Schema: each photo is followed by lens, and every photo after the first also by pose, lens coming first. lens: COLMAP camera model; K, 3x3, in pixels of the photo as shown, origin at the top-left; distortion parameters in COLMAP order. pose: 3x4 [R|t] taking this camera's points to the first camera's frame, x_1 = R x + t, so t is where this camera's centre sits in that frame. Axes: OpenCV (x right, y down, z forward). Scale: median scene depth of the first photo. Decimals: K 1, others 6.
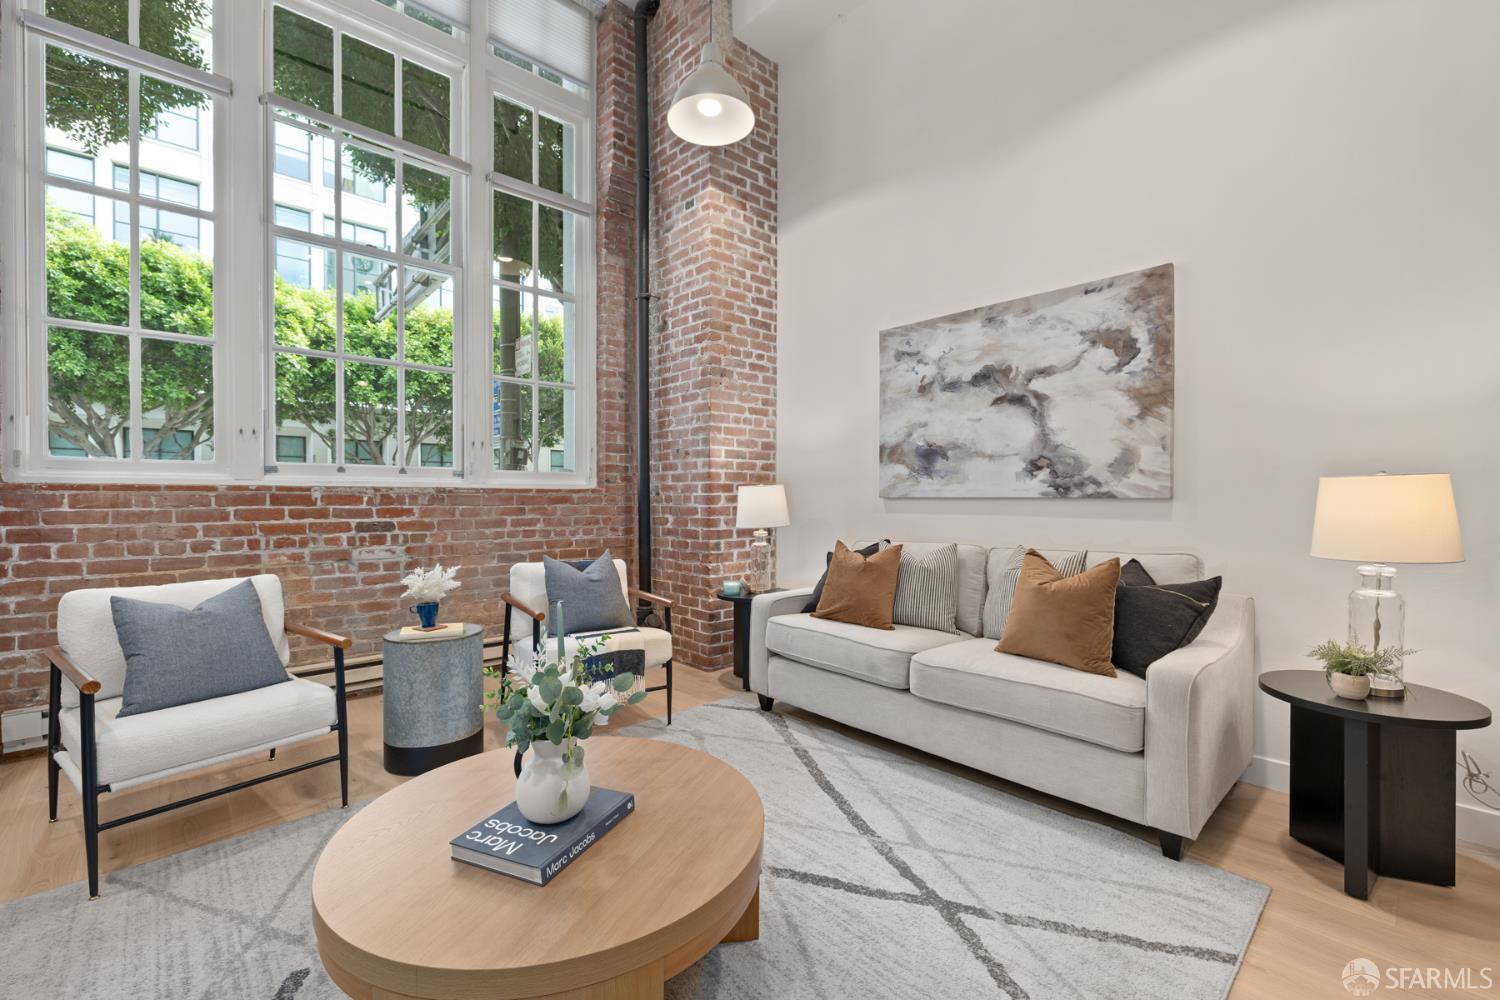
lens RADIAL K [[631.1, 0, 744.2], [0, 631.1, 504.4], [0, 0, 1]] dist [-0.000902, 0.000192]
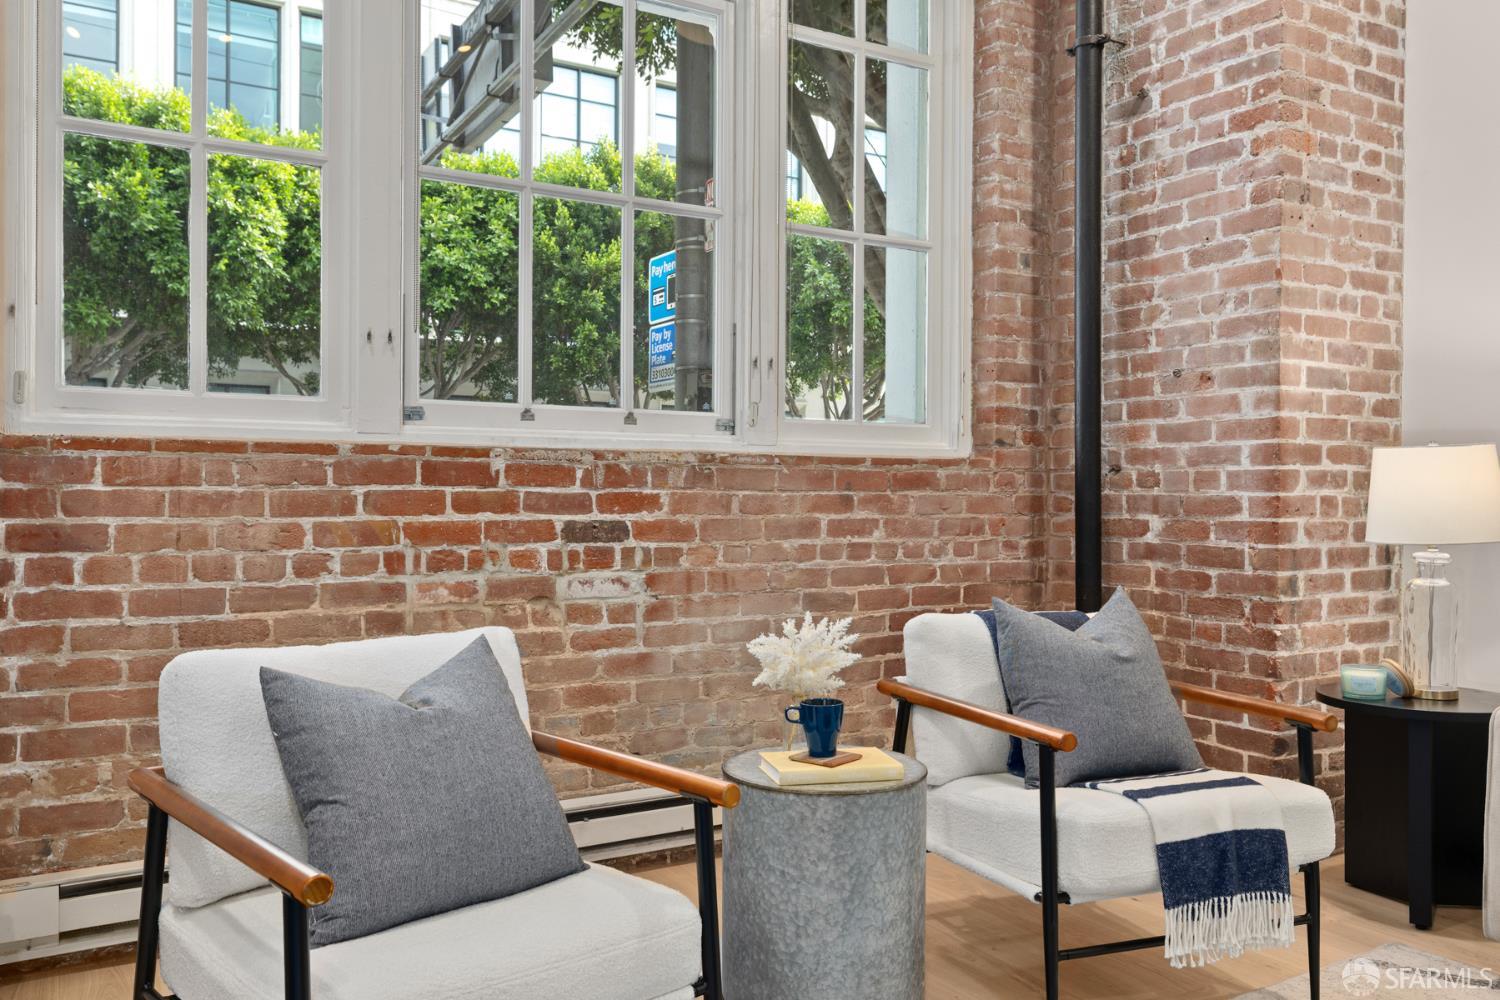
lens RADIAL K [[1164.8, 0, 743.1], [0, 1164.8, 494.7], [0, 0, 1]] dist [-0.002971, 0.009480]
pose [[0.979945, 0.004493, -0.199215, -0.290647], [-0.006636, 0.999927, -0.010090, 0.015275], [0.199155, 0.011210, 0.979904, 0.140475]]
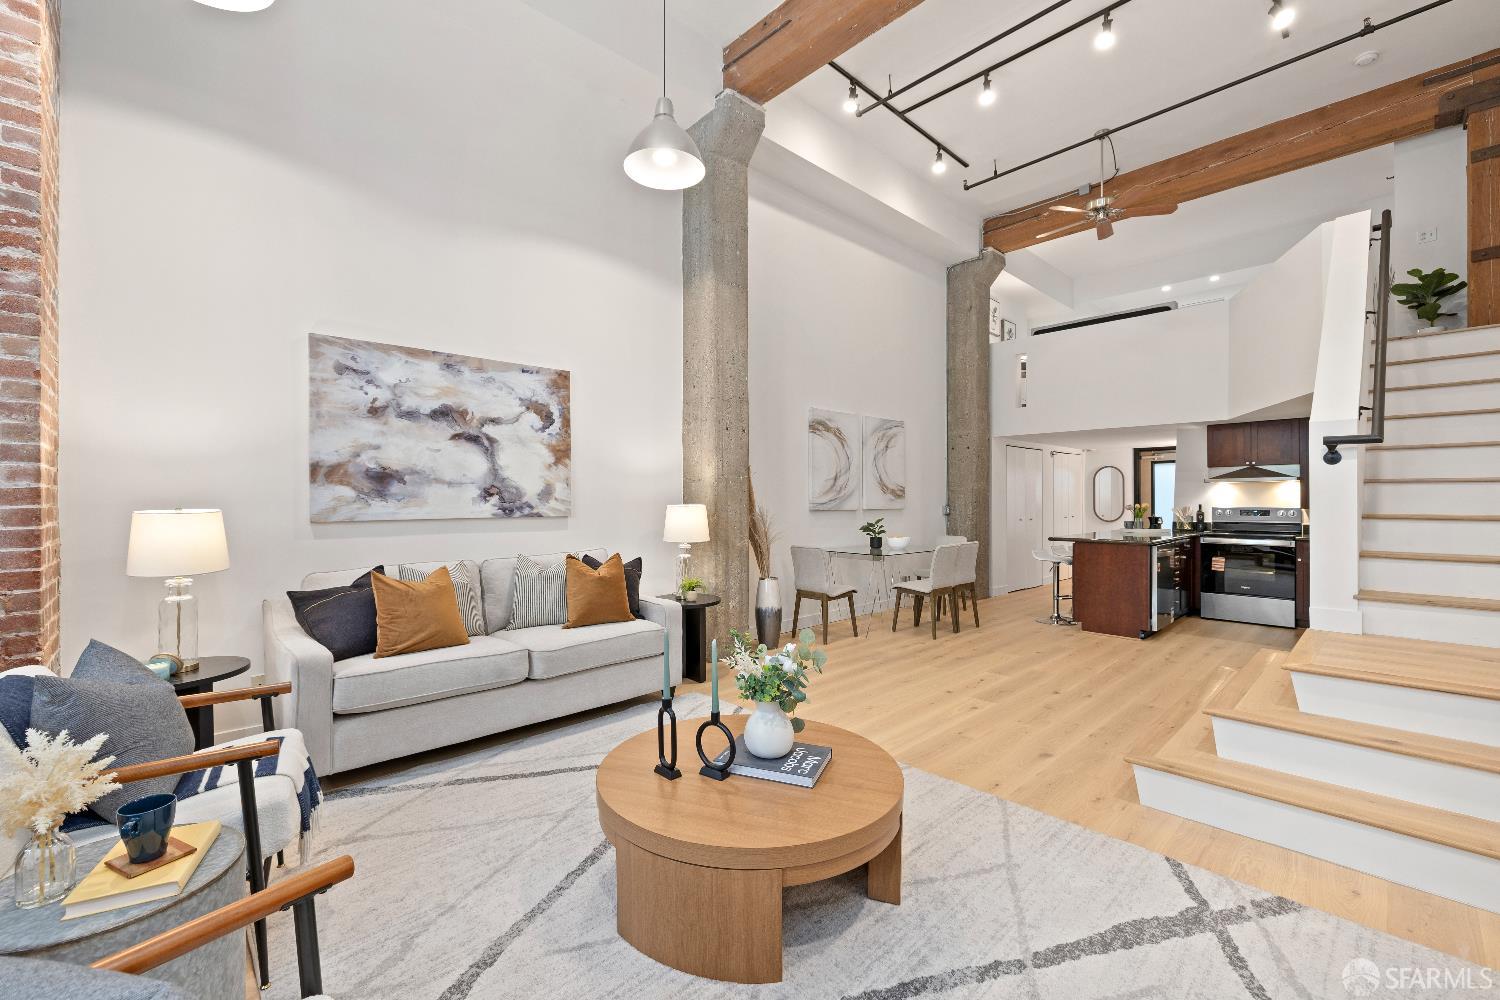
lens RADIAL K [[631.1, 0, 742.8], [0, 631.1, 499.9], [0, 0, 1]] dist [-0.000902, 0.000192]
pose [[-0.021865, -0.003397, 0.999755, -0.701166], [0.015235, 0.999877, 0.003731, -0.037538], [-0.999645, 0.015313, -0.021810, 0.437057]]
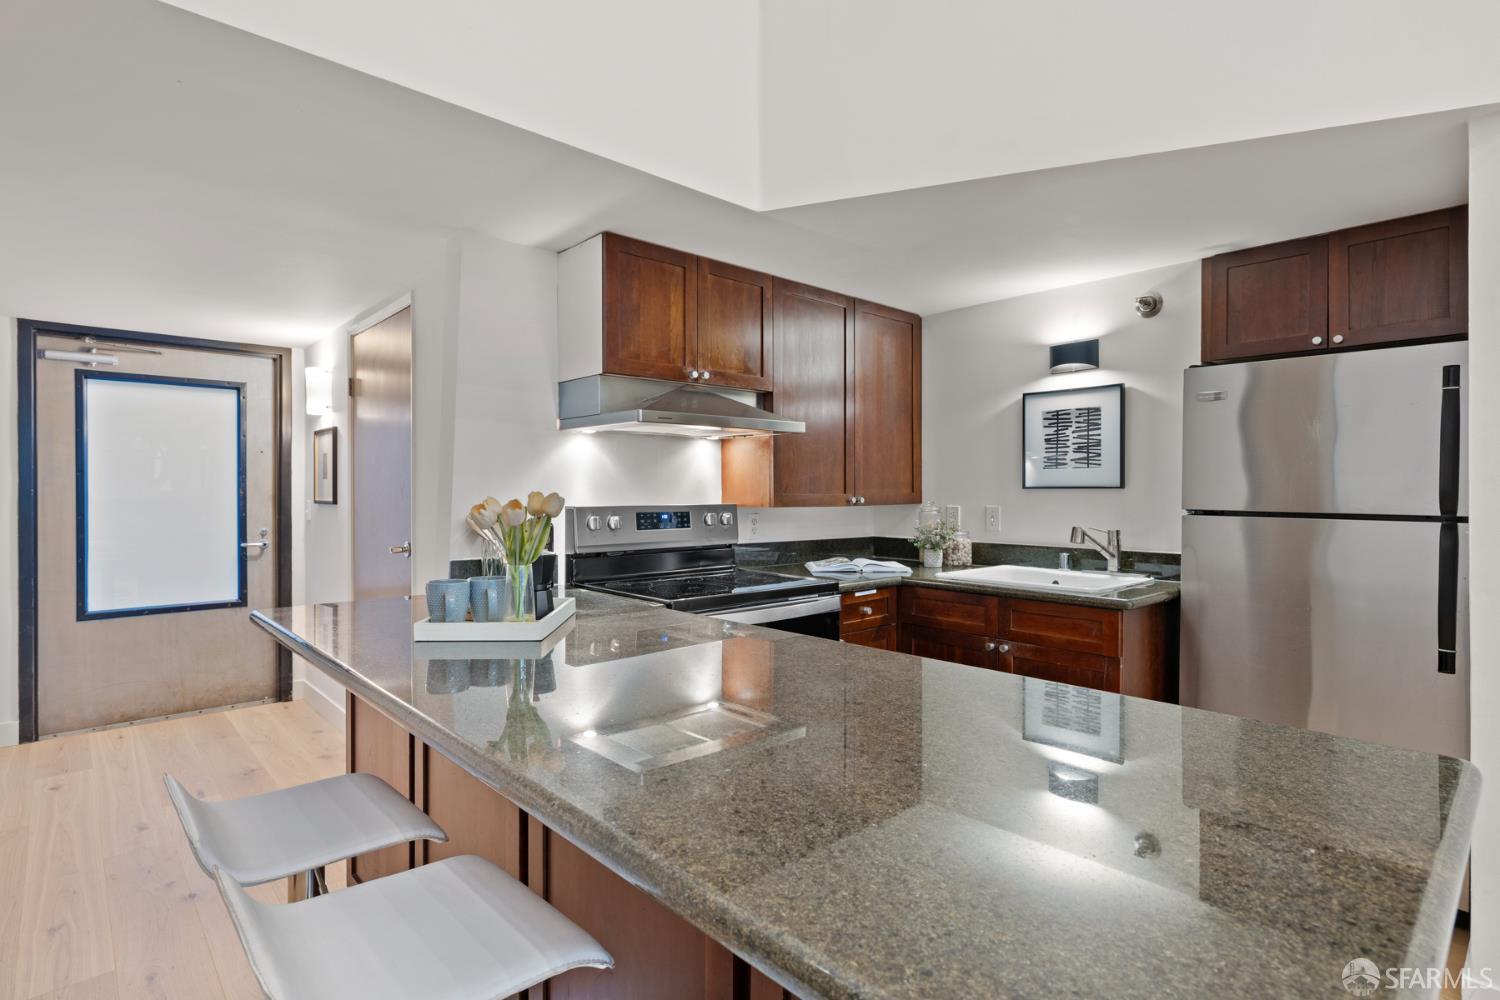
lens RADIAL K [[757.9, 0, 743.3], [0, 757.9, 495.4], [0, 0, 1]] dist [-0.010590, 0.004774]
pose [[-0.999992, -0.002895, 0.002583, 1.008089], [-0.002858, 0.999897, 0.014098, -0.007613], [-0.002623, 0.014090, -0.999897, -0.308971]]
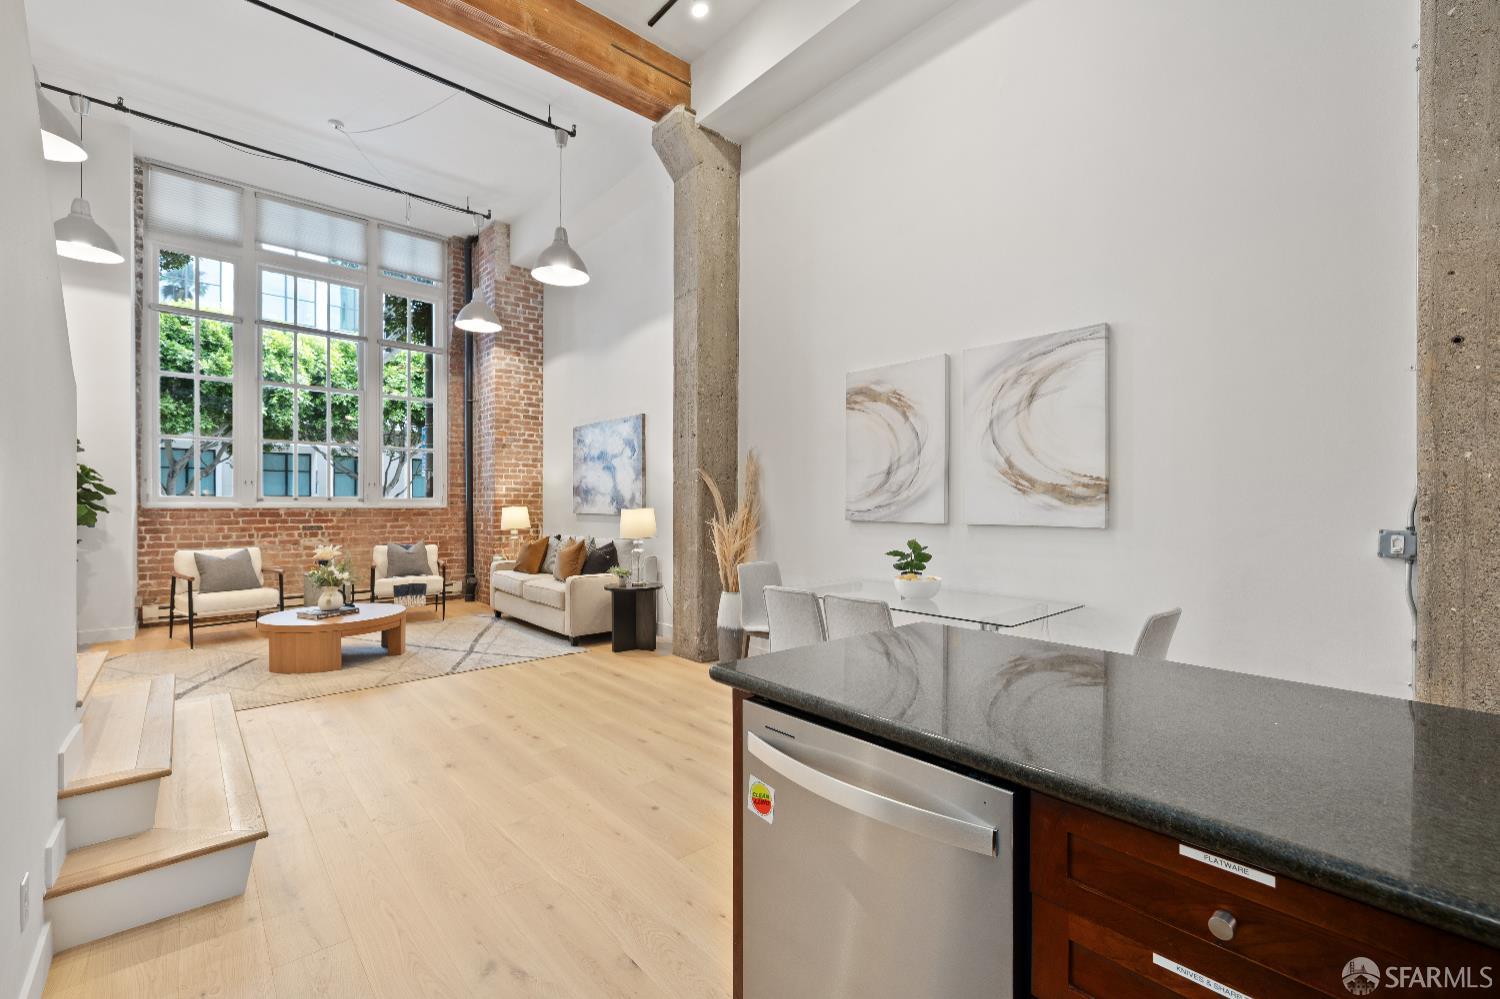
lens RADIAL K [[631.1, 0, 747.1], [0, 631.1, 507.5], [0, 0, 1]] dist [-0.000902, 0.000192]
pose [[0.999908, 0.001052, -0.013500, 0.802935], [-0.001160, 0.999968, -0.007970, -0.014994], [0.013491, 0.007985, 0.999877, -0.959724]]
